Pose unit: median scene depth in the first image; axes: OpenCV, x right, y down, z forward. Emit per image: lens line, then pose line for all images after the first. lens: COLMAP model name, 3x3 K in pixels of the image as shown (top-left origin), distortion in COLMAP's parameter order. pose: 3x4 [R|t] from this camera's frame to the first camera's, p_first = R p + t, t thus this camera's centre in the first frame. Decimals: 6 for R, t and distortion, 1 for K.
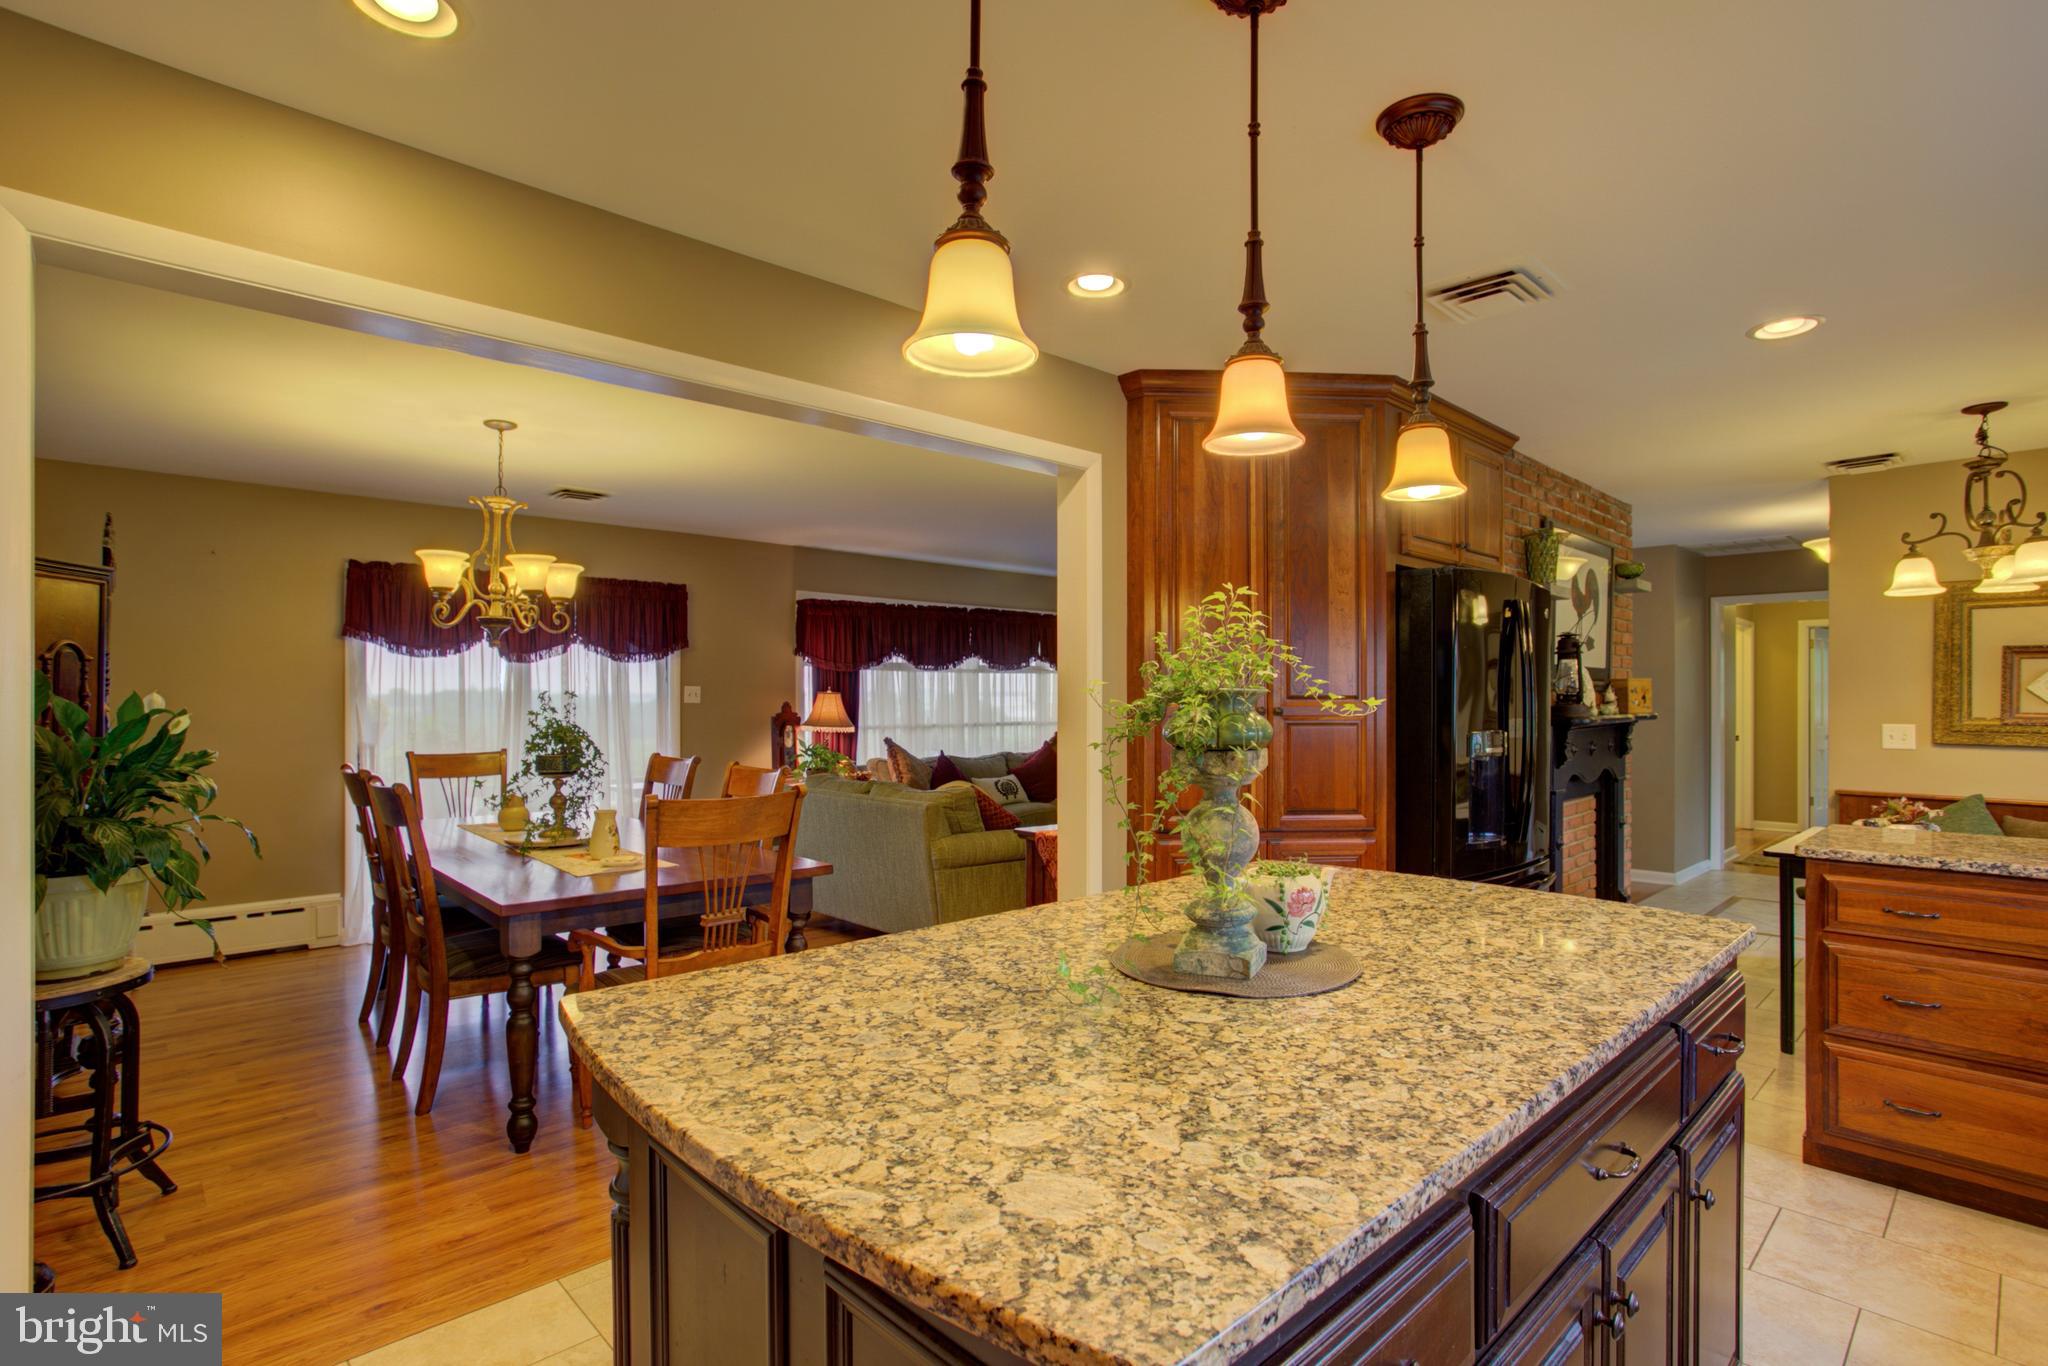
lens RADIAL K [[1006.4, 0, 1031.5], [0, 1006.4, 695.8], [0, 0, 1]] dist [-0.056672, 0.031013]
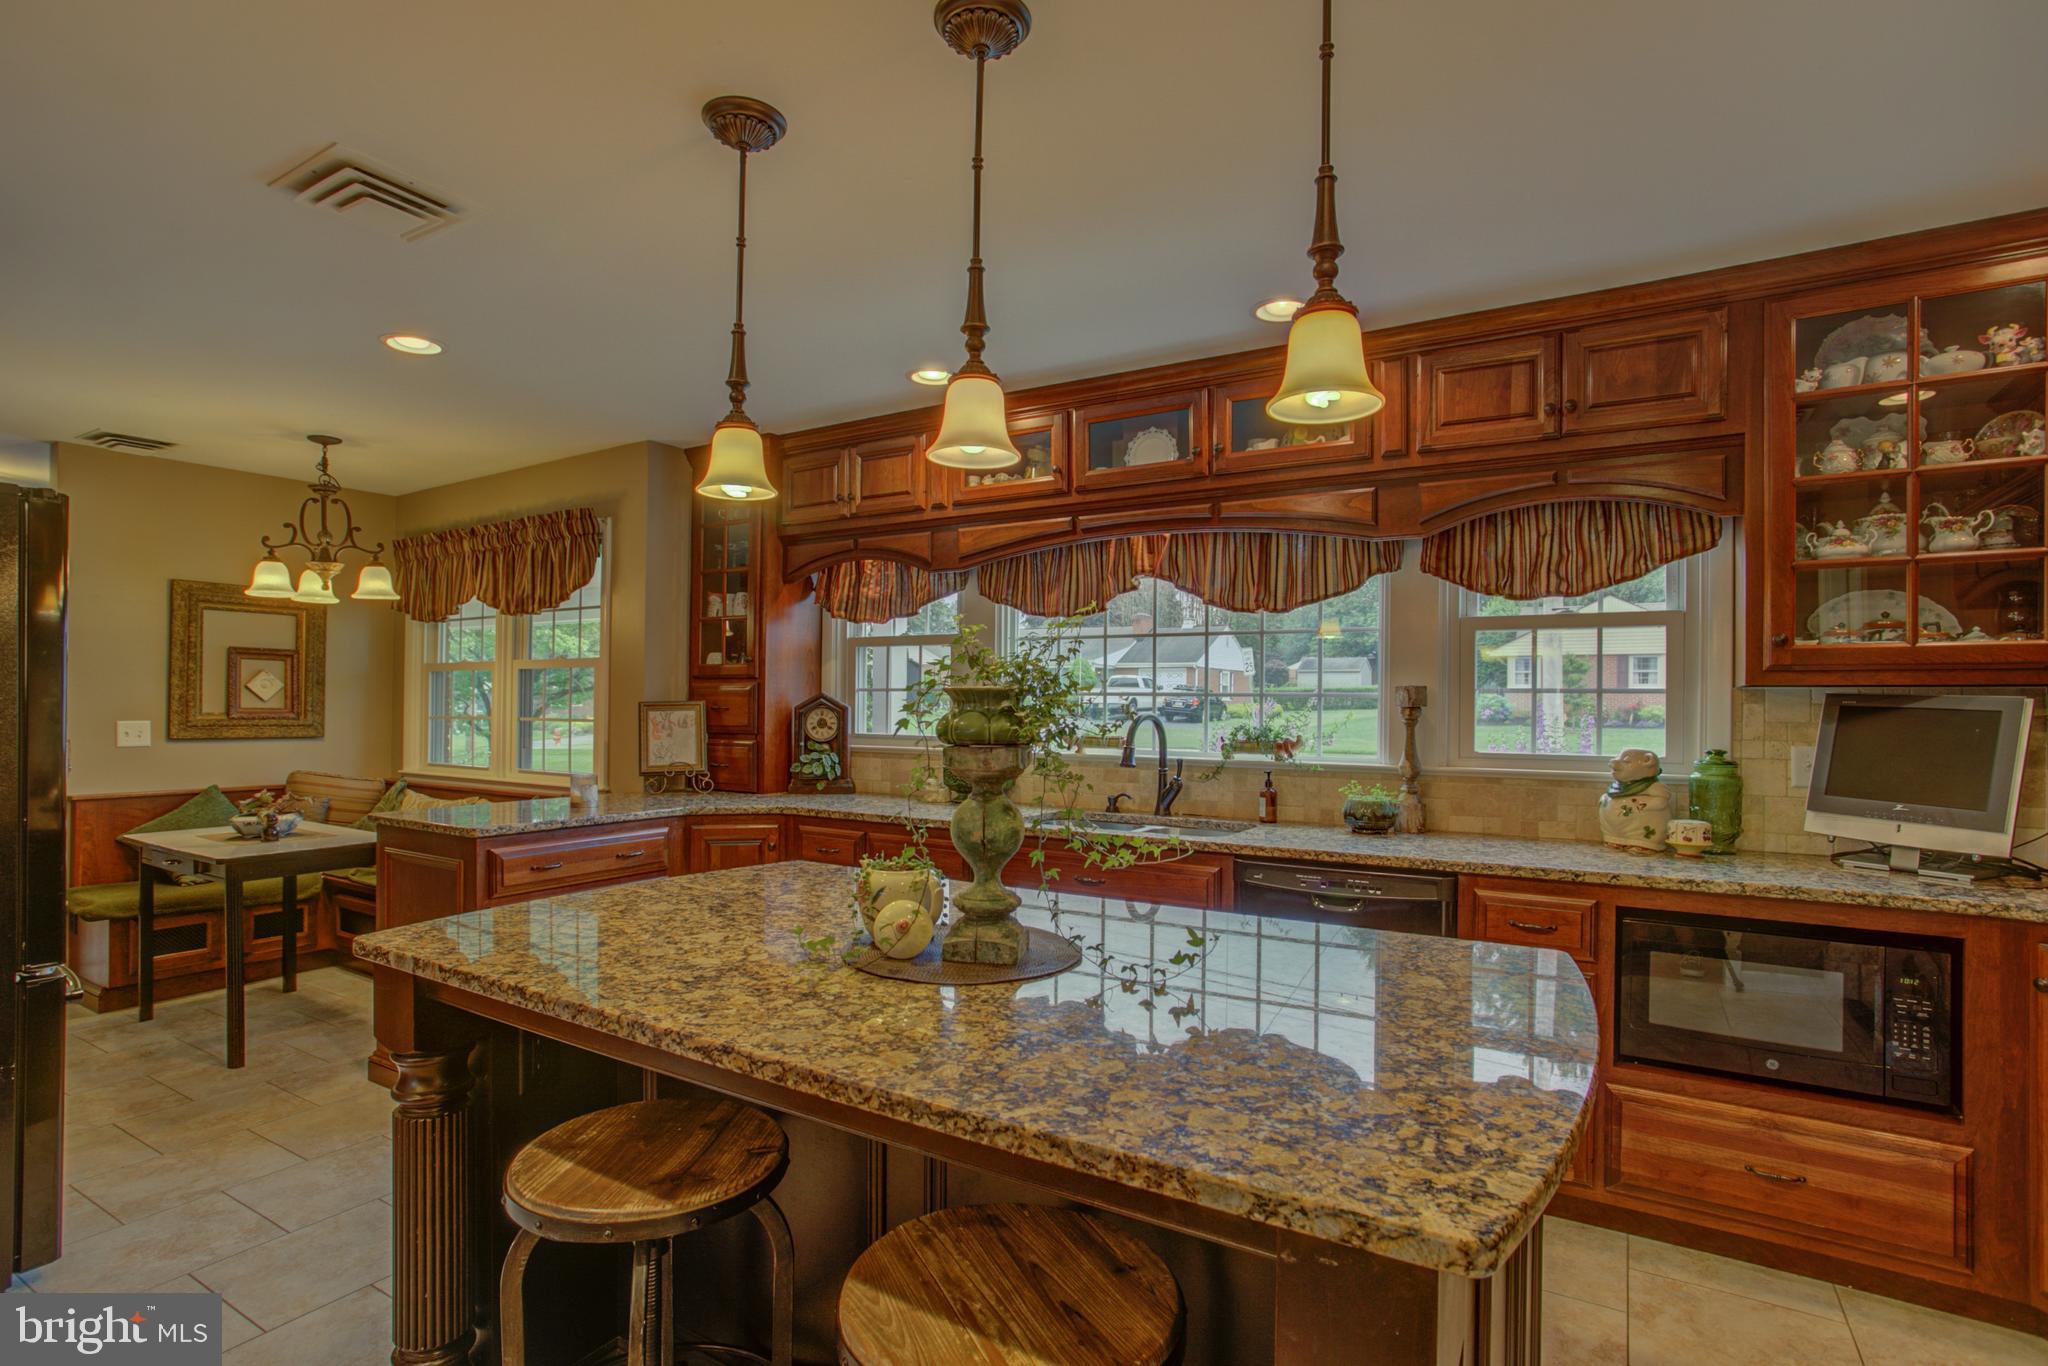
lens RADIAL K [[1006.4, 0, 1021.4], [0, 1006.4, 700.4], [0, 0, 1]] dist [-0.056672, 0.031013]
pose [[-0.250700, -0.000747, 0.968065, -0.739829], [-0.008385, 0.999964, -0.001400, 0.008040], [-0.968029, -0.008468, -0.250697, 1.095205]]
